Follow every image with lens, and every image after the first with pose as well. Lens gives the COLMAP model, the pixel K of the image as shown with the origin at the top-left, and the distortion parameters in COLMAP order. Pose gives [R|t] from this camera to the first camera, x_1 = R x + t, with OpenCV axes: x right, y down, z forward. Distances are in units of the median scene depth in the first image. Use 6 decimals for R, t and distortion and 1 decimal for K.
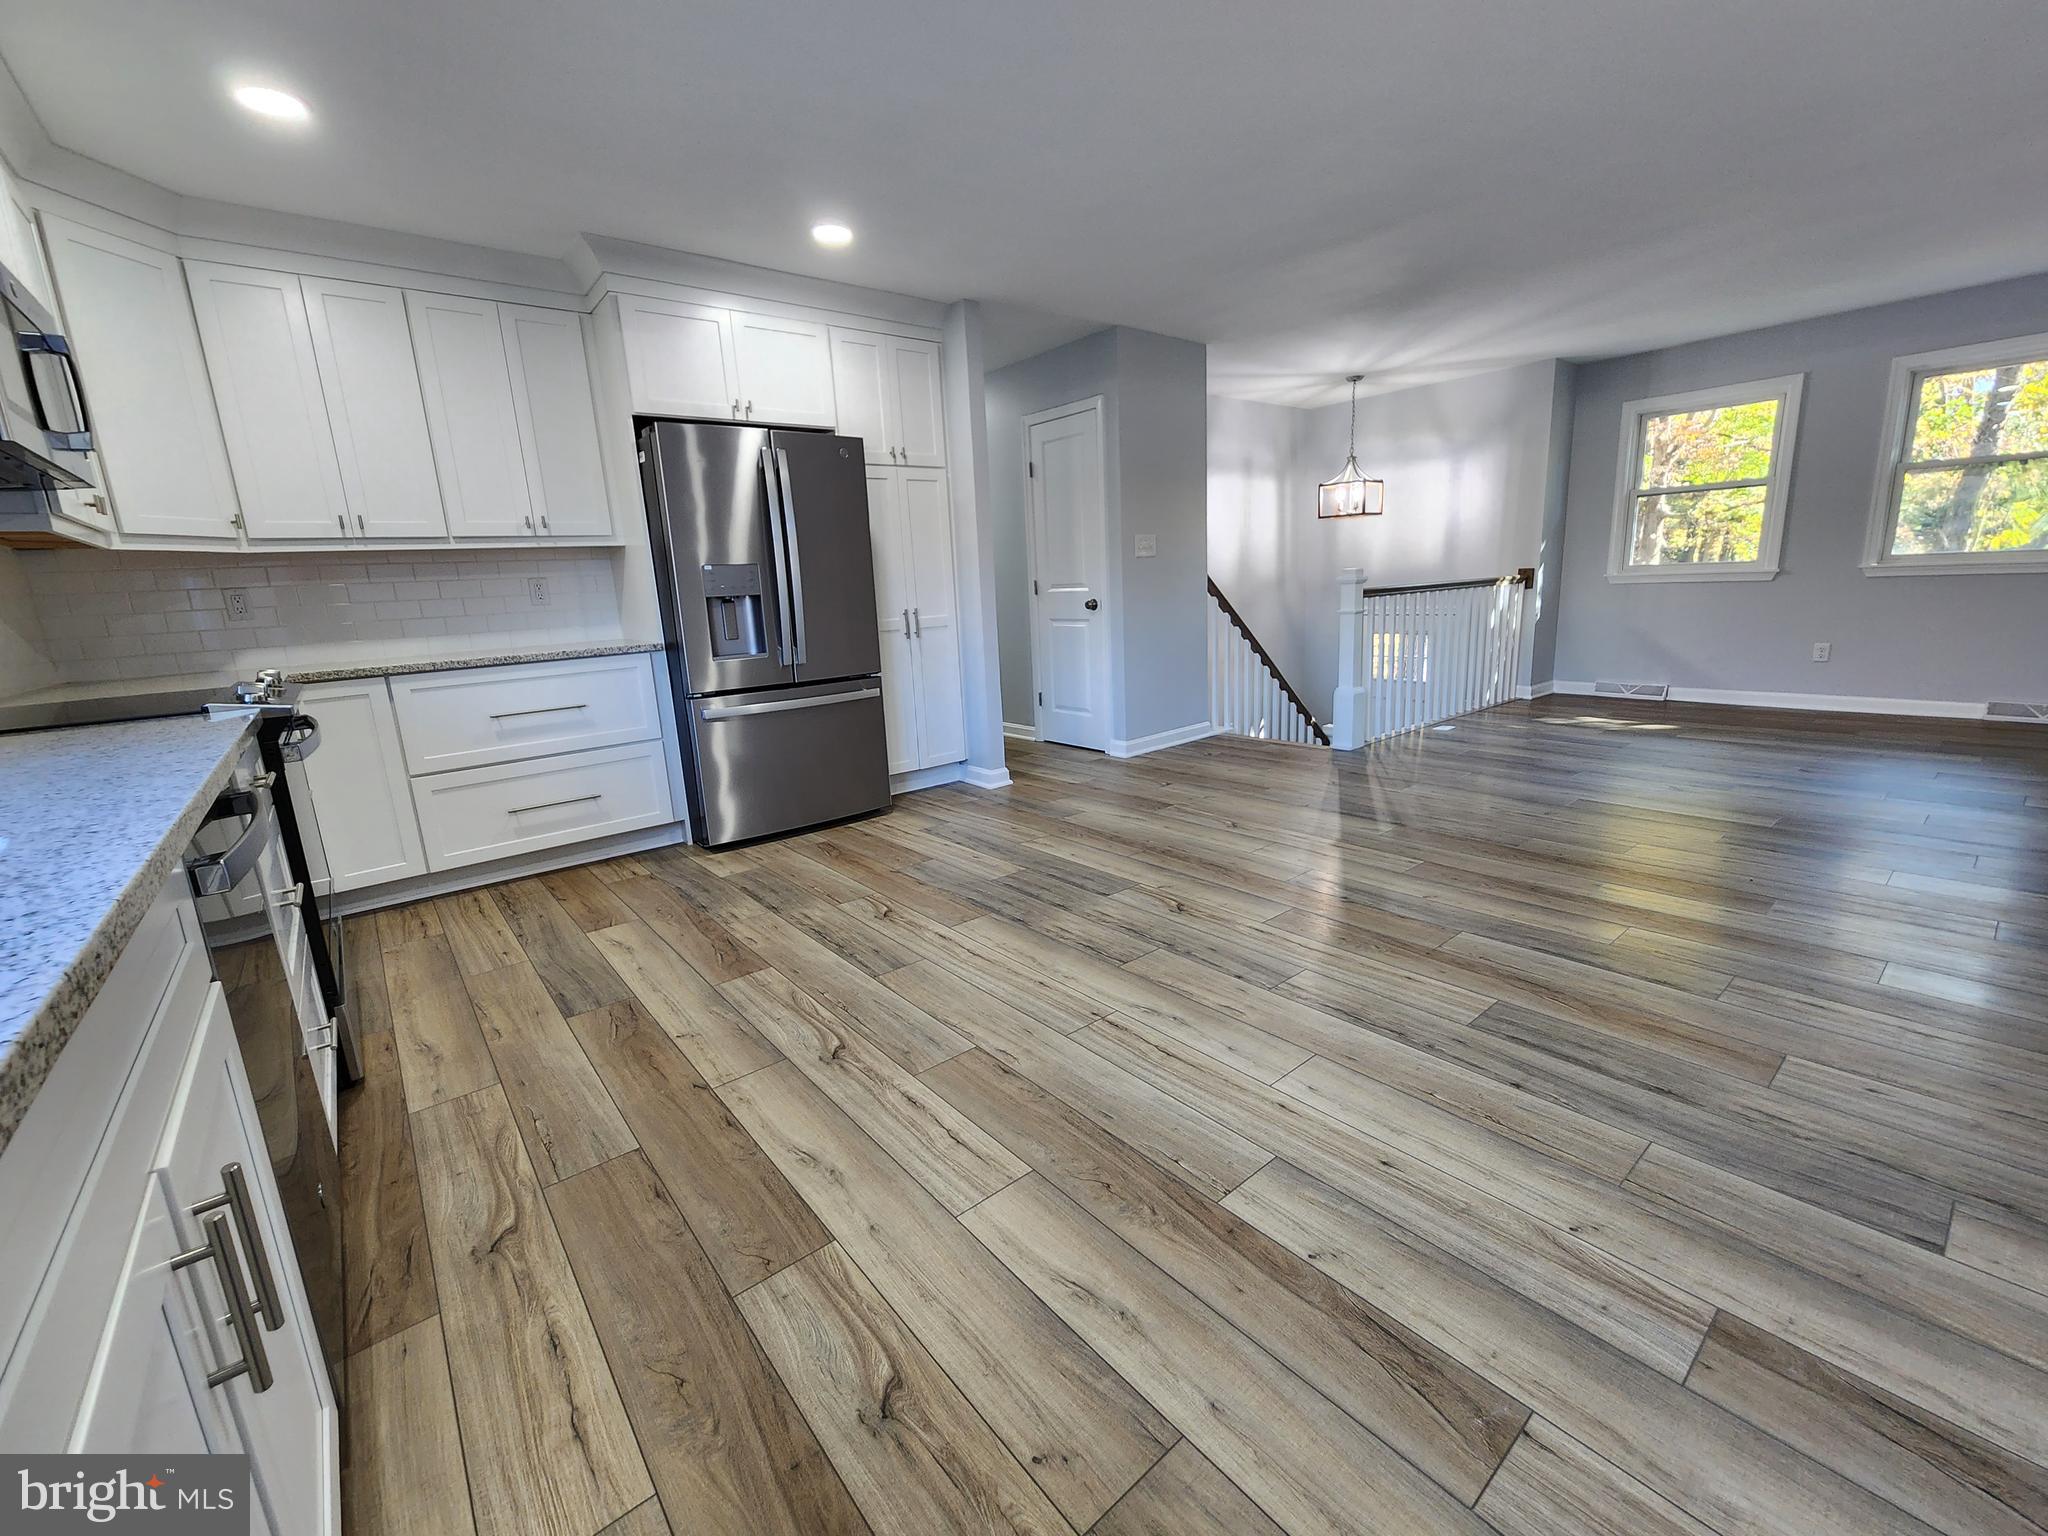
lens RADIAL K [[839.7, 0, 1025.5], [0, 839.7, 764.3], [0, 0, 1]] dist [0.000329, -0.000838]
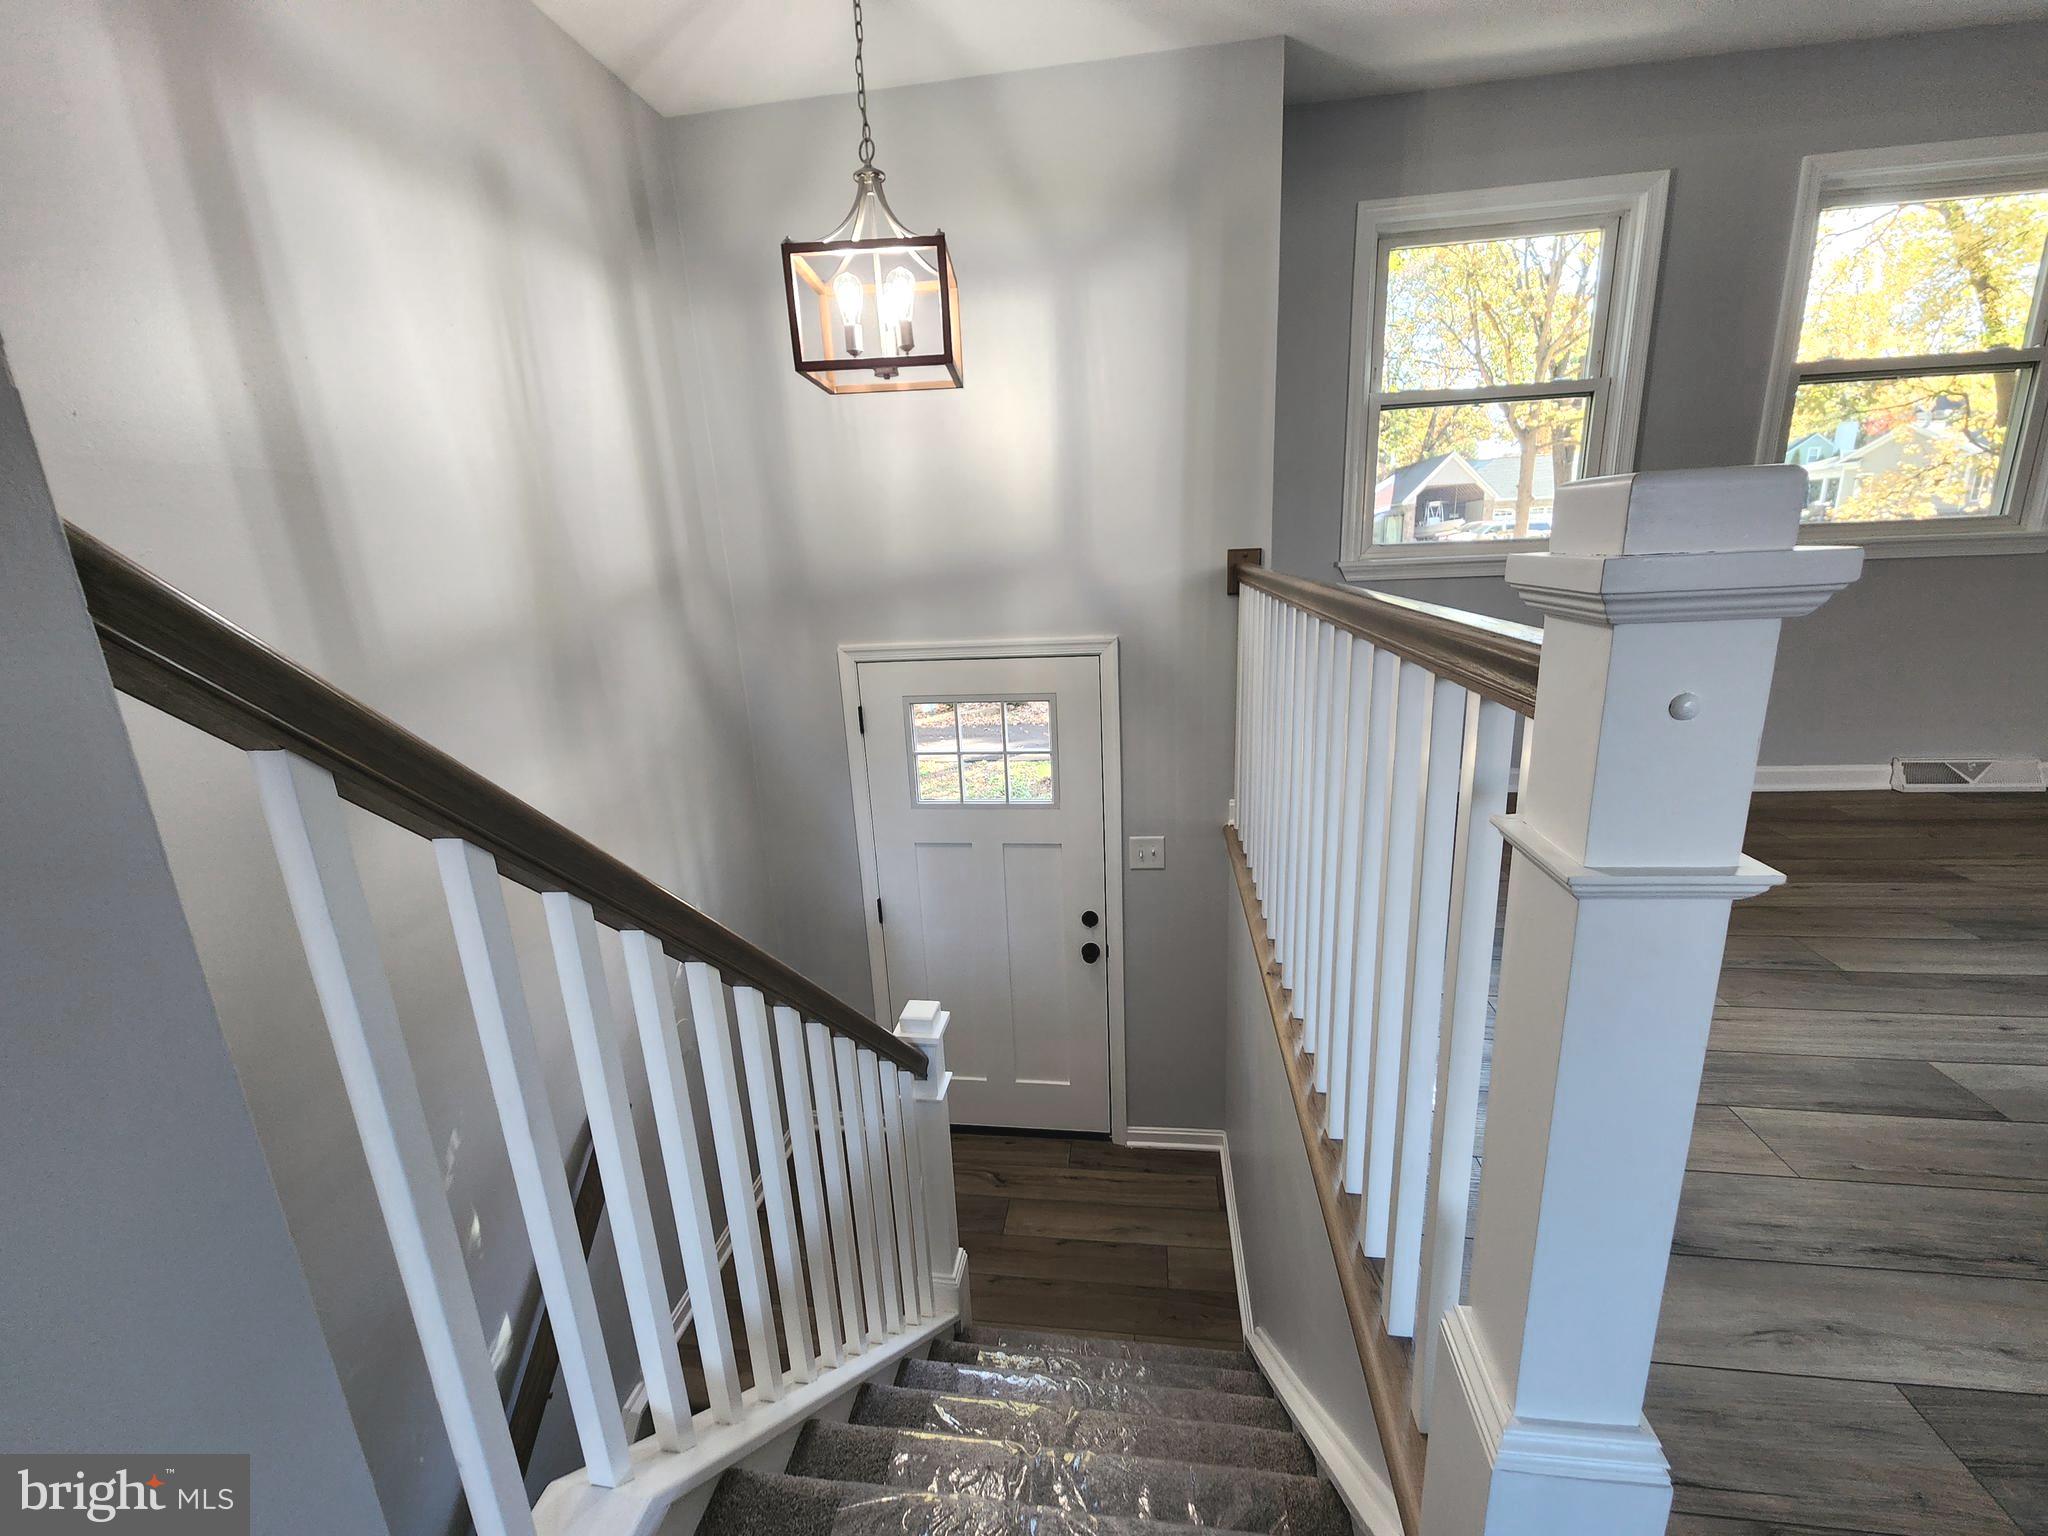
lens RADIAL K [[846.9, 0, 1018.8], [0, 846.9, 751.9], [0, 0, 1]] dist [-0.001662, -0.000712]
pose [[0.737148, -0.158980, 0.656763, 0.455866], [0.155470, 0.985758, 0.064119, -0.407570], [-0.657603, 0.054841, 0.751366, 1.744856]]
